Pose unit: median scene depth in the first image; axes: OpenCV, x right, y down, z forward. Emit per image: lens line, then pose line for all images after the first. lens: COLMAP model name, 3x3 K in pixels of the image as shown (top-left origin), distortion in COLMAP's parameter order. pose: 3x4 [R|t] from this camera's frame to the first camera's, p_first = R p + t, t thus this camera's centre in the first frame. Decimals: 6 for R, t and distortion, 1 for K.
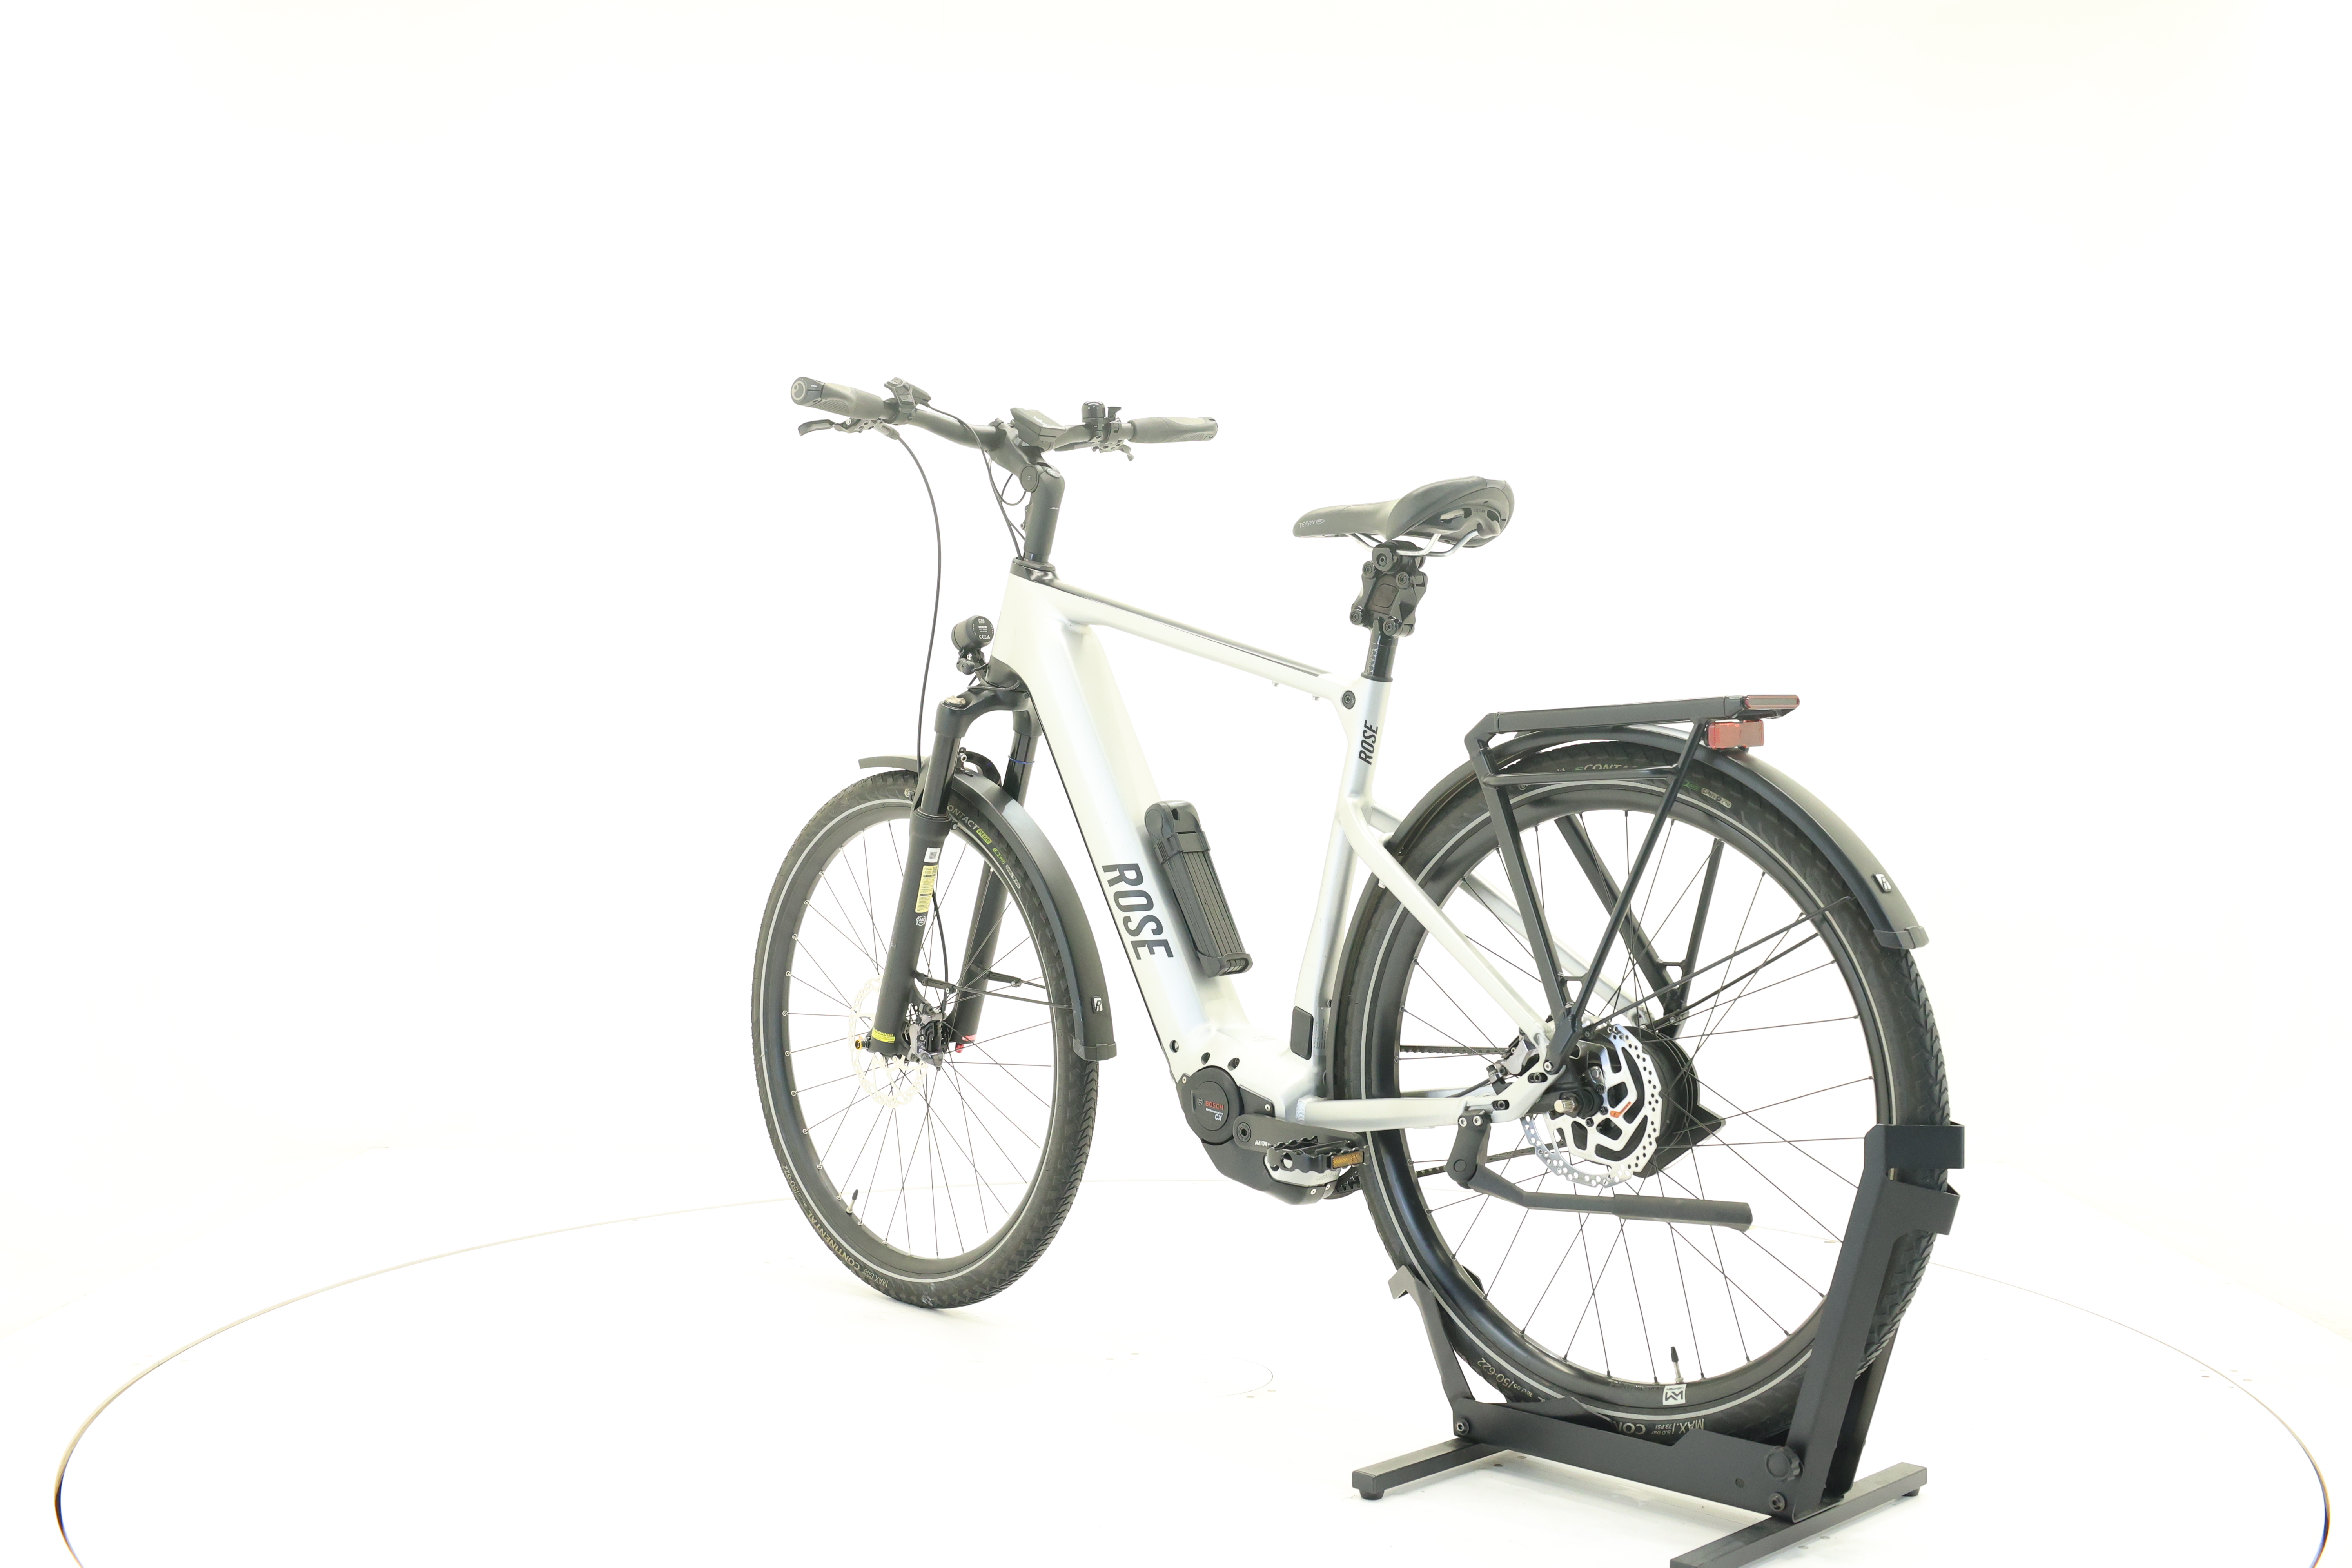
lens RADIAL K [[2443.5, 0, 1176.0], [0, 2443.5, 784.0], [0, 0, 1]] dist [-0.006293, -0.002632]
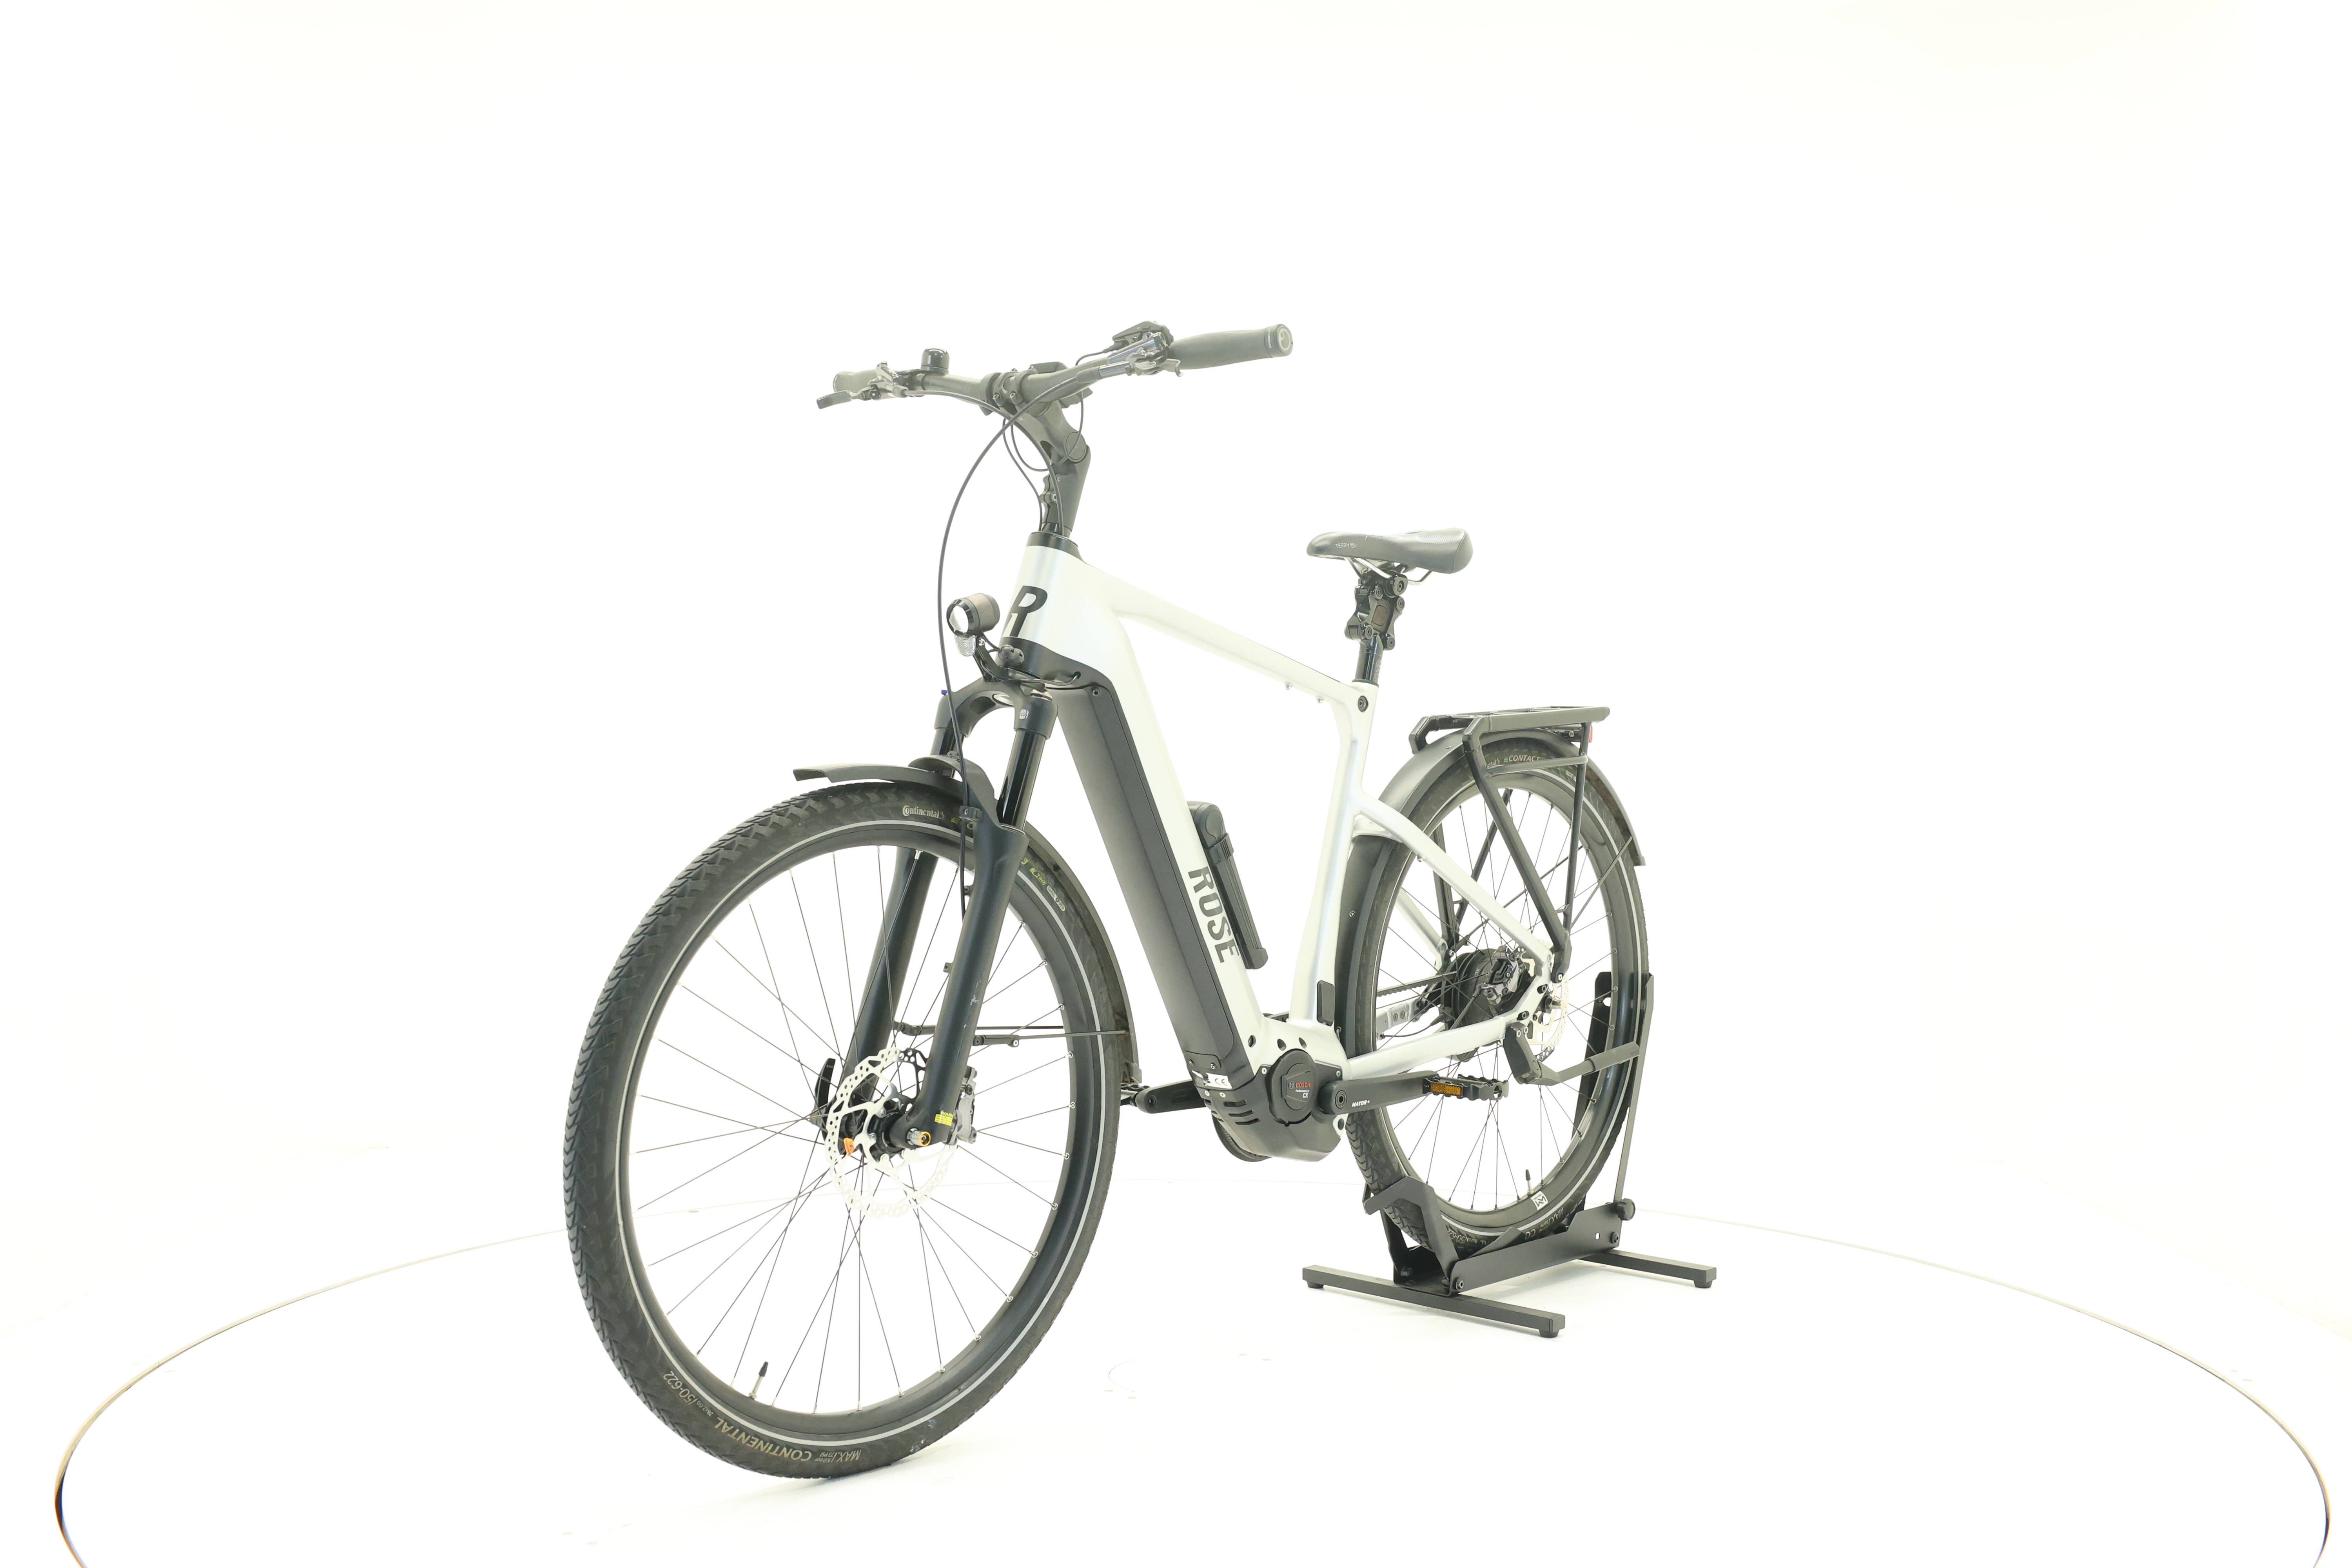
lens RADIAL K [[2443.5, 0, 1176.0], [0, 2443.5, 784.0], [0, 0, 1]] dist [-0.006293, -0.002632]
pose [[-0.034268, -0.027687, 0.999029, -1.075203], [0.017413, 0.999448, 0.028296, -0.030804], [-0.999261, 0.018365, -0.033767, 1.129612]]
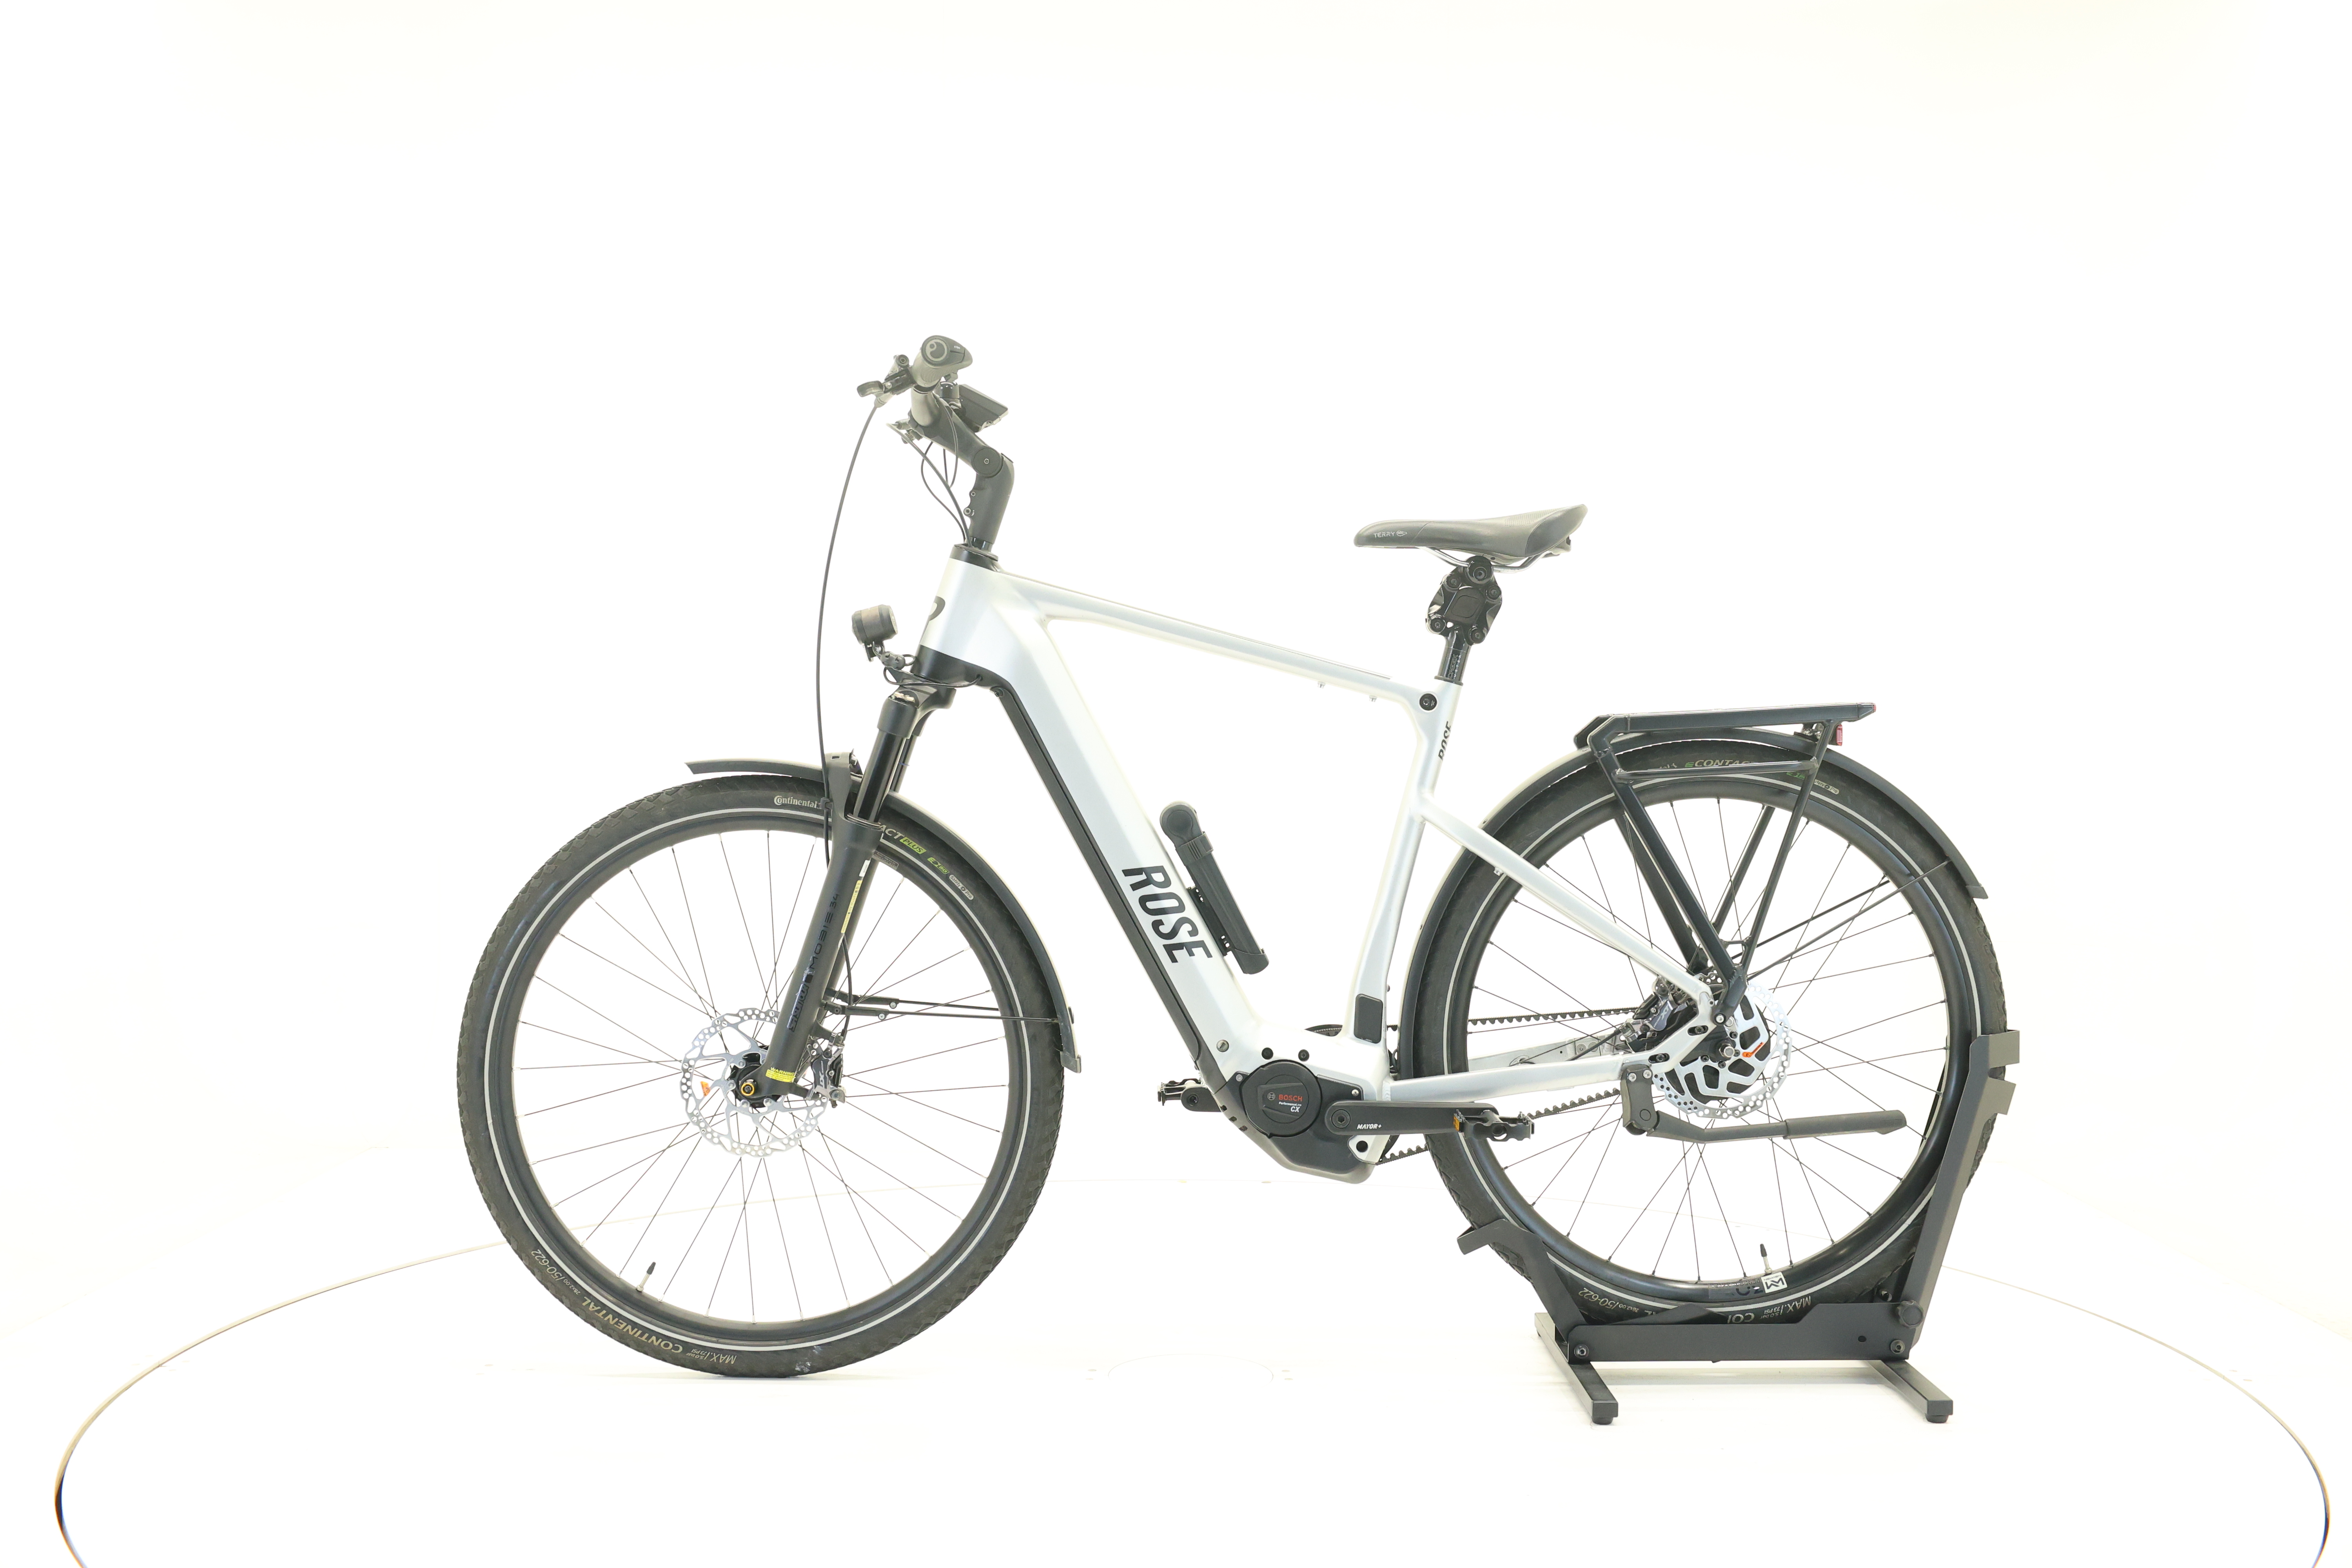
lens RADIAL K [[2443.5, 0, 1176.0], [0, 2443.5, 784.0], [0, 0, 1]] dist [-0.006293, -0.002632]
pose [[0.696151, -0.020164, 0.717612, -0.775861], [0.014620, 0.999796, 0.013910, -0.015095], [-0.717746, 0.000808, 0.696304, 0.335721]]
